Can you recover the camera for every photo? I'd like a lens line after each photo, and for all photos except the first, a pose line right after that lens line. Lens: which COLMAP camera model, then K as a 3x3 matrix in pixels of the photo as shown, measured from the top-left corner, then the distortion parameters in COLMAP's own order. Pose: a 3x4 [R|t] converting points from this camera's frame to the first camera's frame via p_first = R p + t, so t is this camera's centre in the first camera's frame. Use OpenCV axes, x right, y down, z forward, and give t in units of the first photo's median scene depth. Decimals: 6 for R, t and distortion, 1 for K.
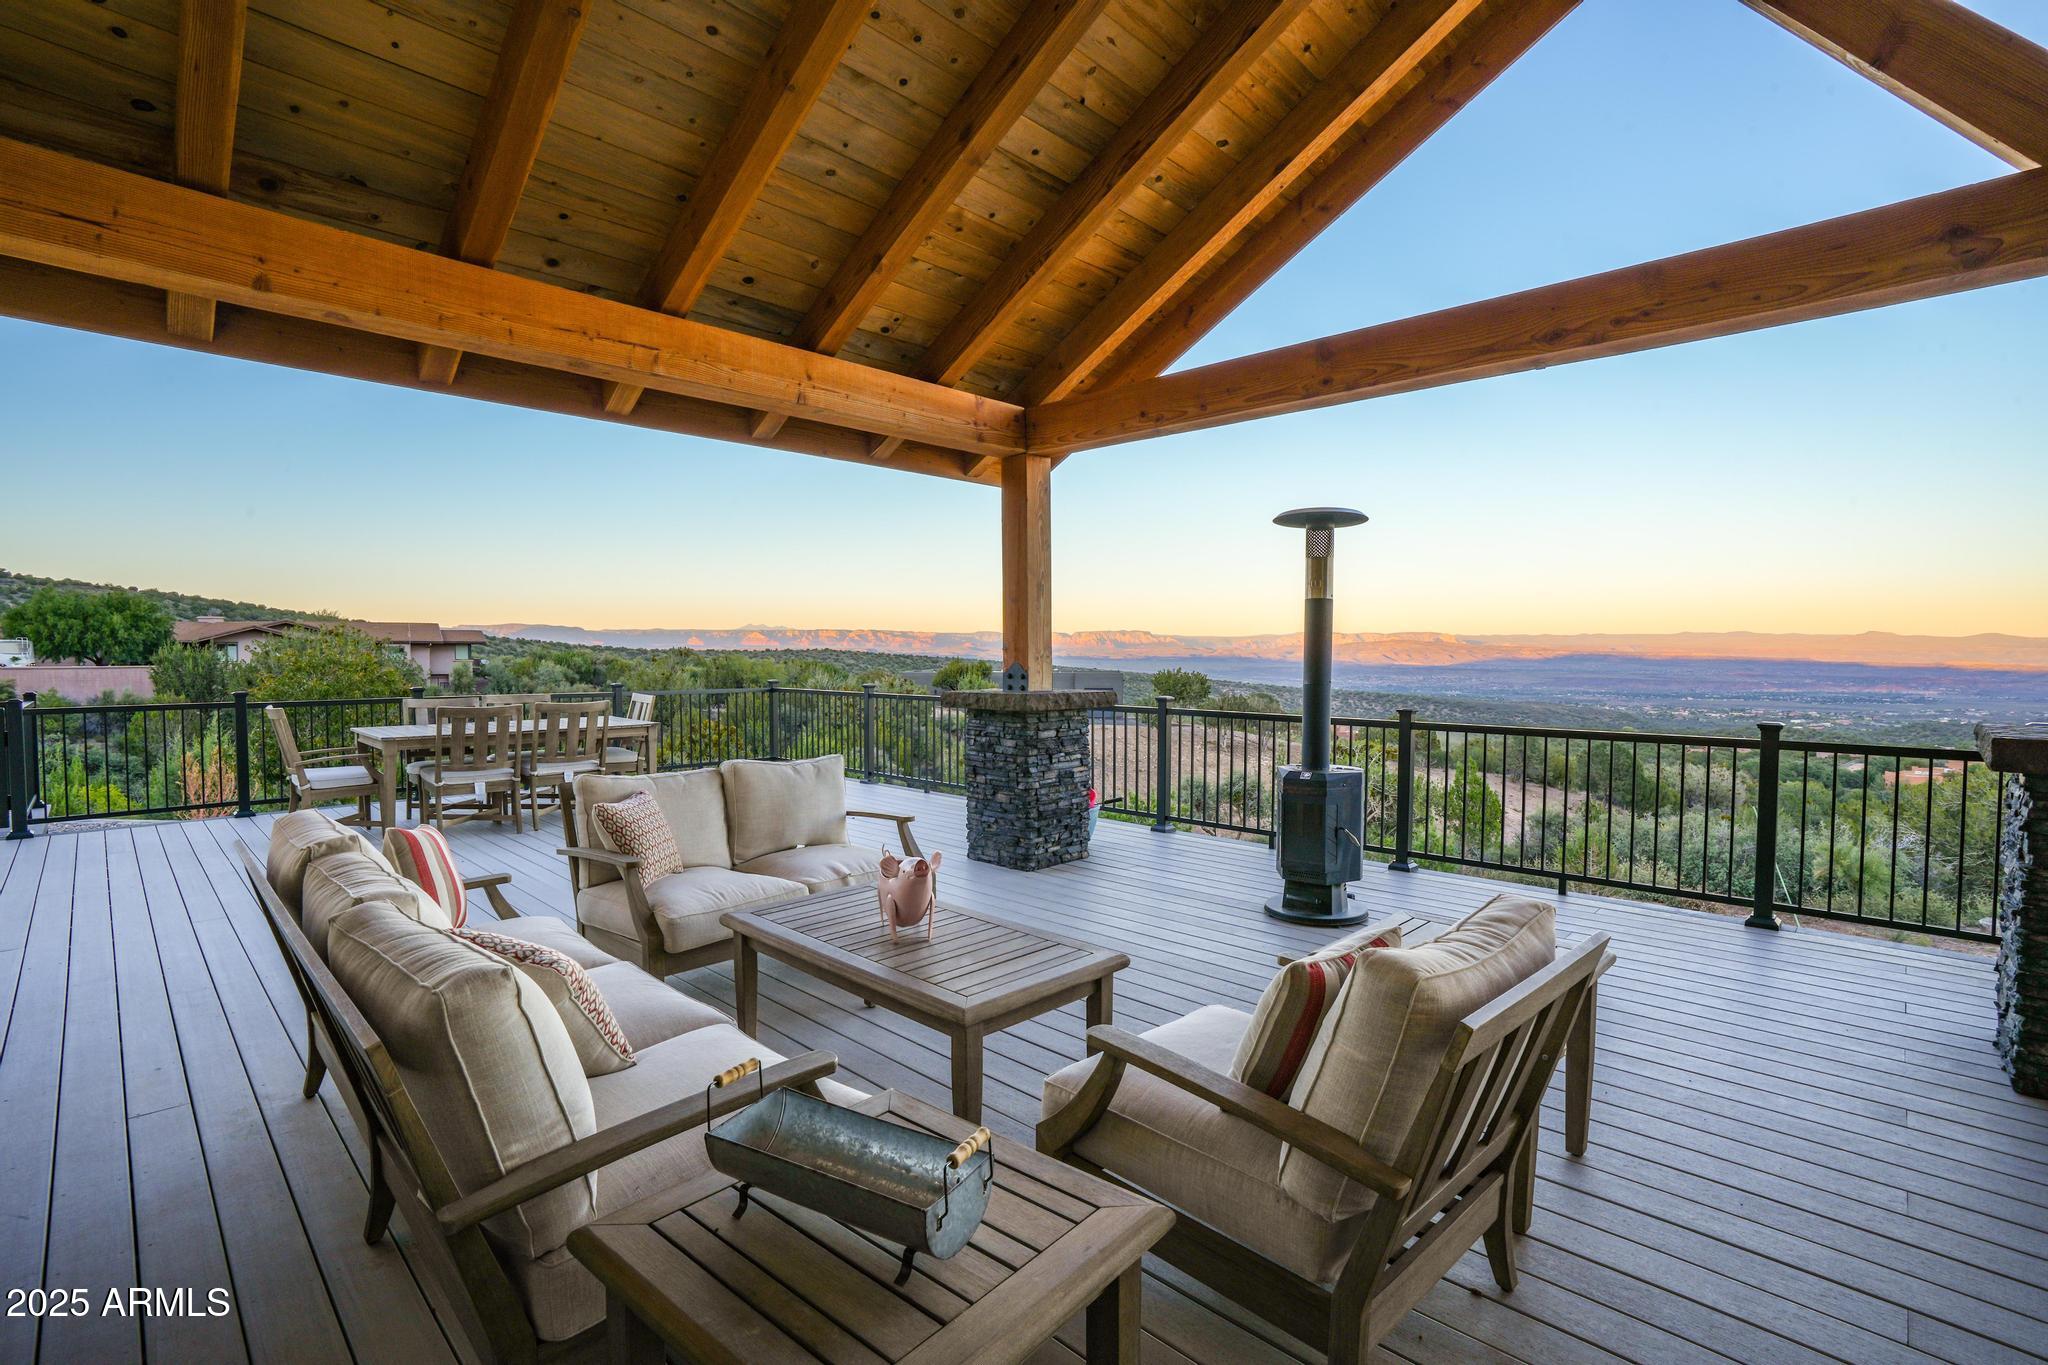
lens RADIAL K [[954.6, 0, 1041.1], [0, 954.6, 698.0], [0, 0, 1]] dist [-0.030252, 0.004105]
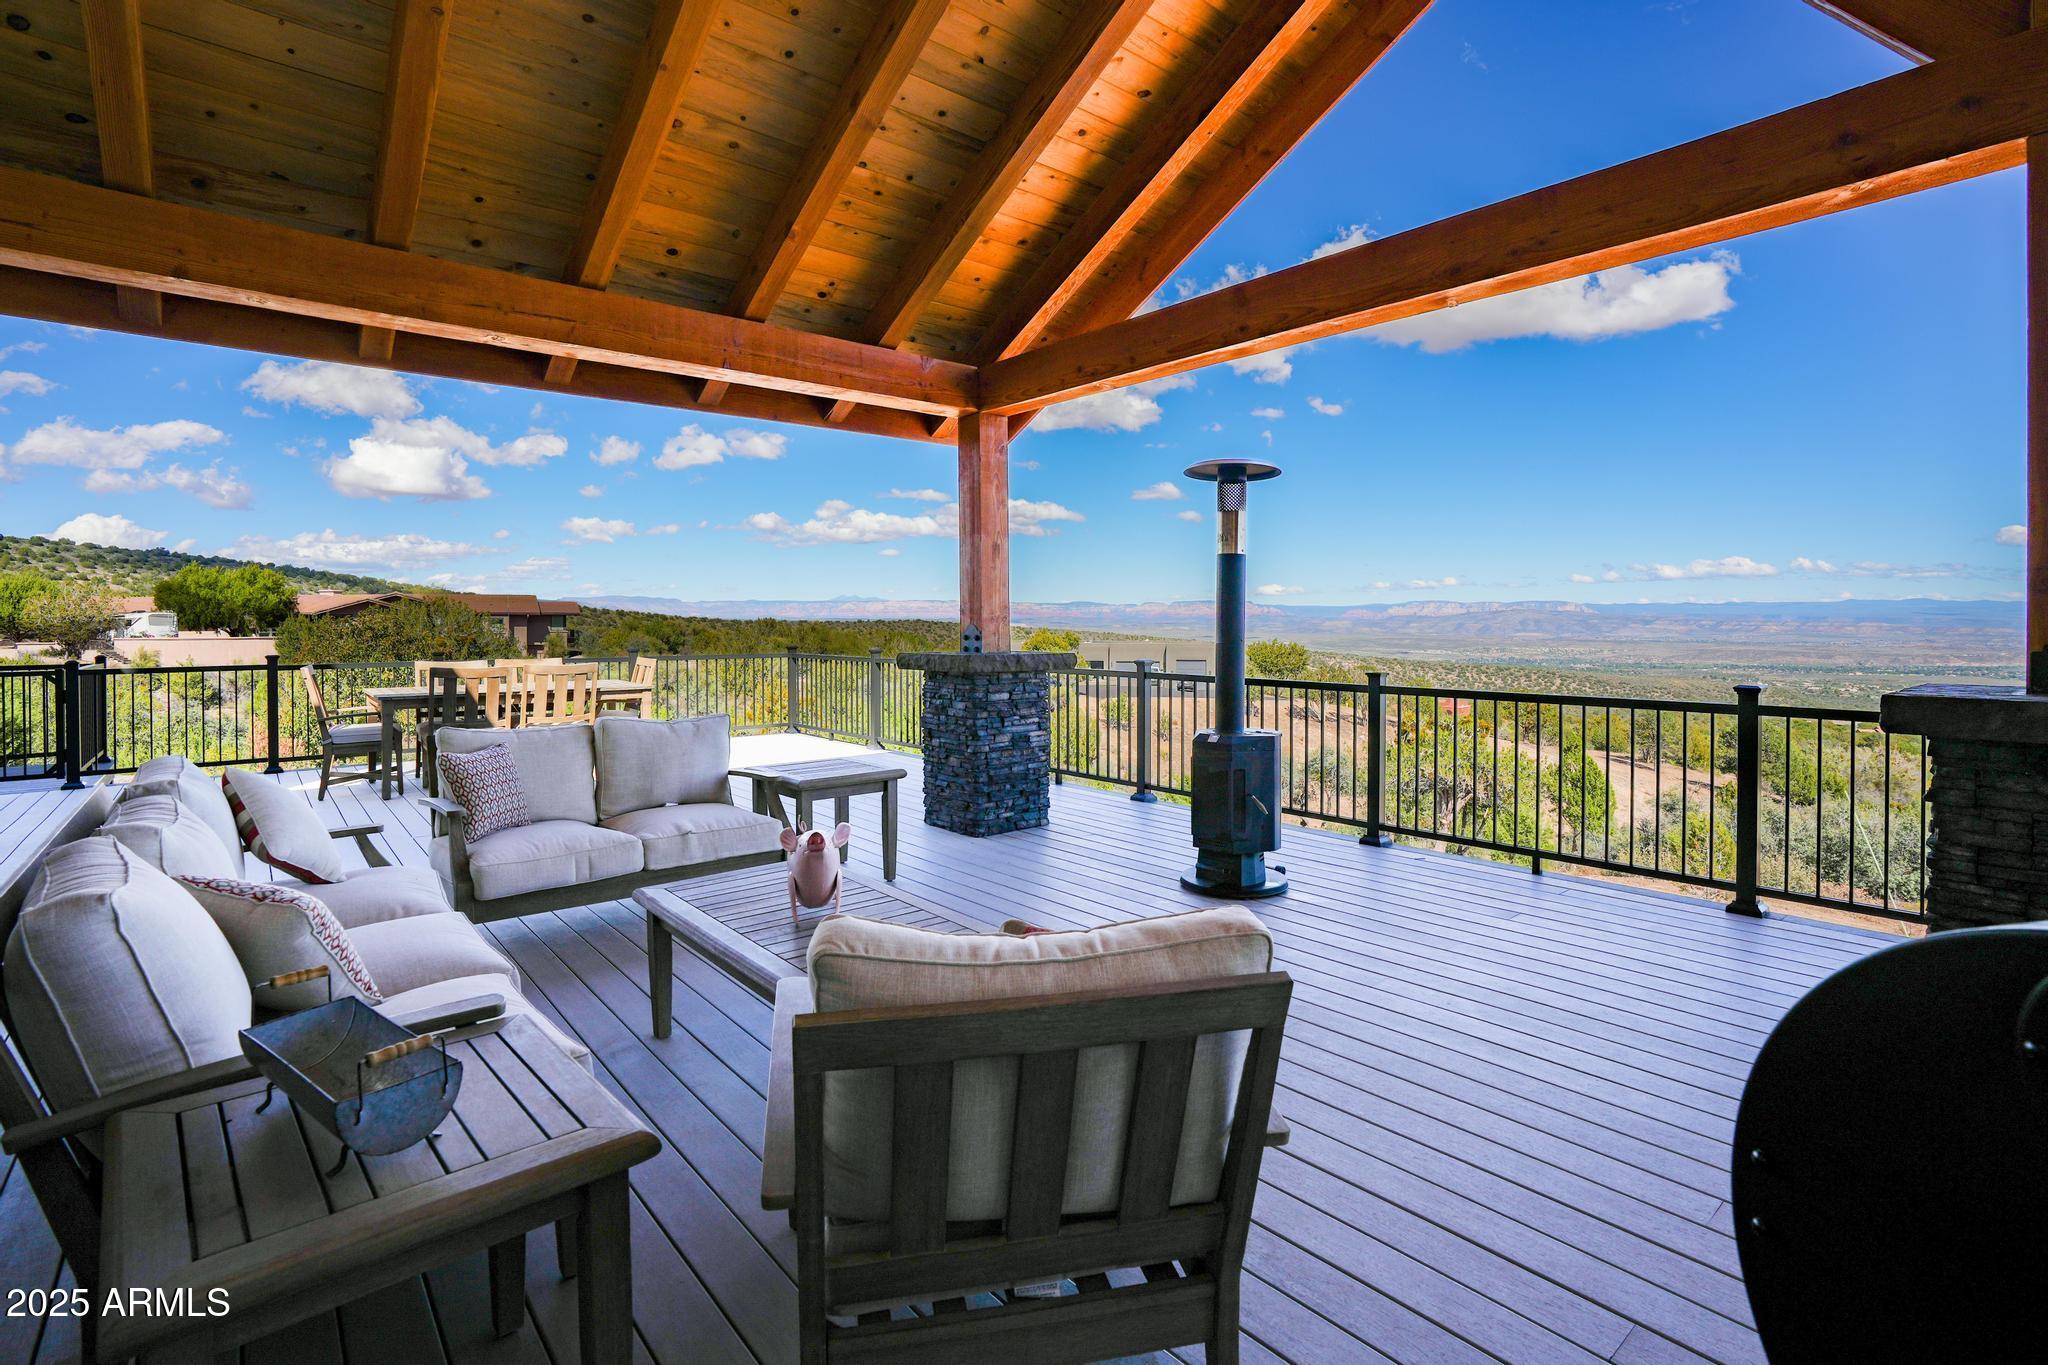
lens RADIAL K [[981.9, 0, 1033.9], [0, 981.9, 639.4], [0, 0, 1]] dist [-0.033220, 0.005761]
pose [[0.994435, -0.000390, -0.105350, 0.195879], [-0.002924, 0.999506, -0.031298, 0.013381], [0.105310, 0.031432, 0.993943, 0.000049]]
